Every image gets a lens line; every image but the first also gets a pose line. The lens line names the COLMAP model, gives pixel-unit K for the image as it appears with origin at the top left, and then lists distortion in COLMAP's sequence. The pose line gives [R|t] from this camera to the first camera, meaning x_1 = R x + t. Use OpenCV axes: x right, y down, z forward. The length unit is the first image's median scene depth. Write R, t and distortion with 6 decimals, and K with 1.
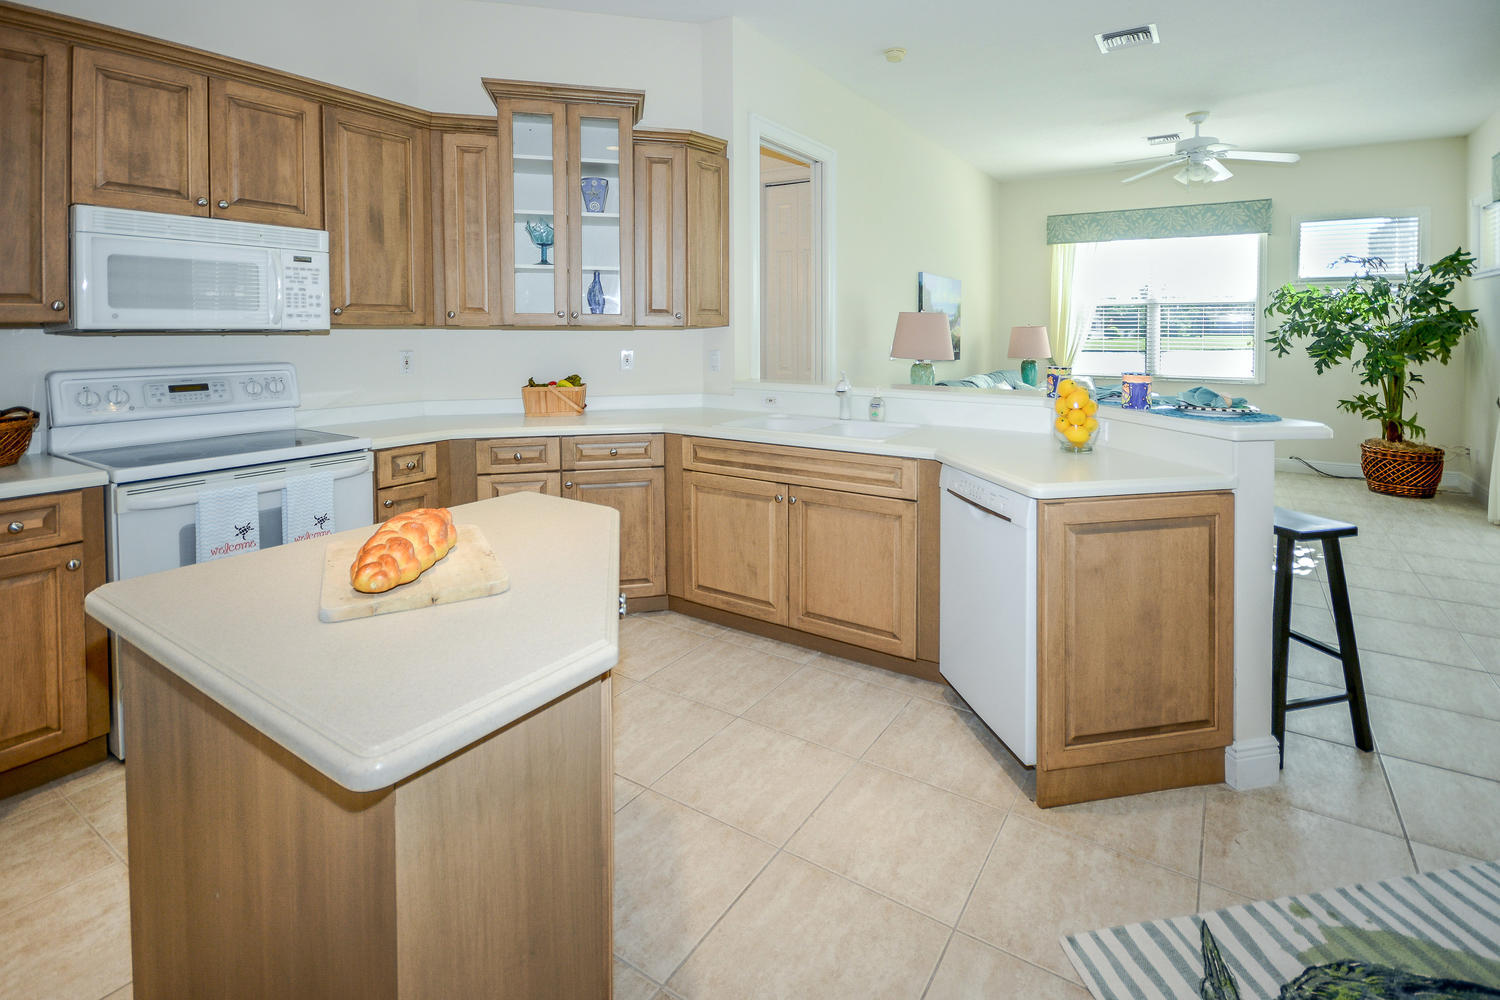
lens RADIAL K [[720.4, 0, 773.0], [0, 720.4, 349.2], [0, 0, 1]] dist [-0.000628, -0.001522]
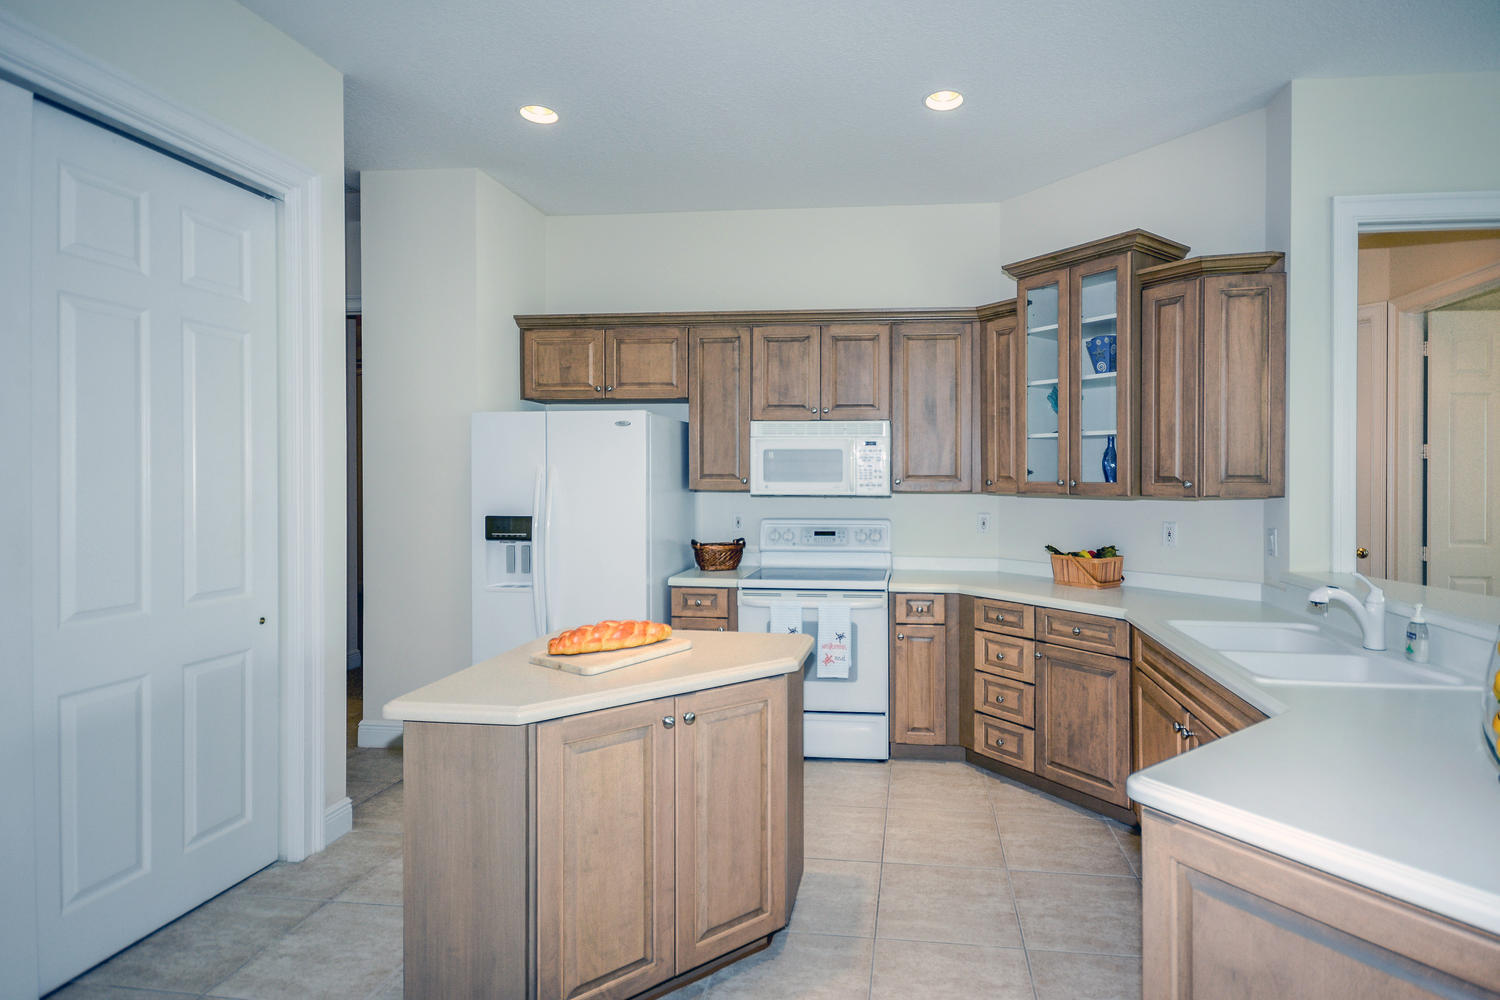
lens RADIAL K [[738.9, 0, 827.9], [0, 738.9, 490.0], [0, 0, 1]] dist [0.001057, 0.000097]
pose [[0.437965, 0.010631, -0.898929, 0.564504], [-0.027514, 0.999620, -0.001583, -0.033913], [0.898571, 0.025426, 0.438091, 0.326961]]
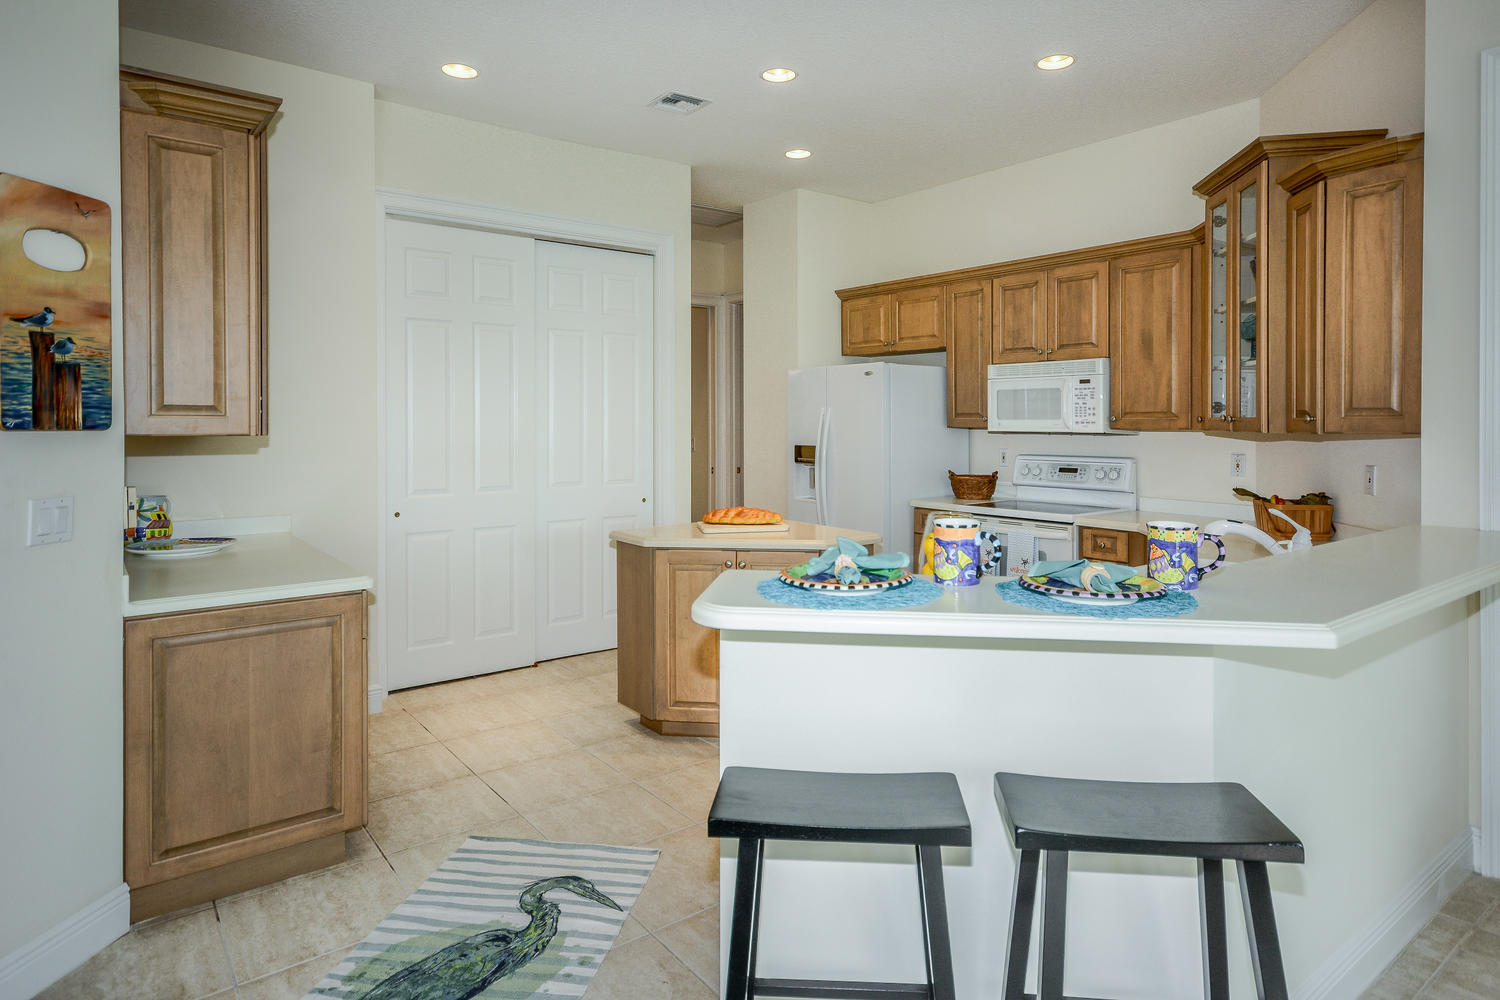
lens RADIAL K [[834.8, 0, 748.8], [0, 834.8, 448.4], [0, 0, 1]] dist [-0.001739, 0.000872]
pose [[-0.343585, 0.027657, -0.938714, 1.069933], [-0.027825, 0.998828, 0.039613, -0.043317], [0.938709, 0.039730, -0.342413, 0.958107]]
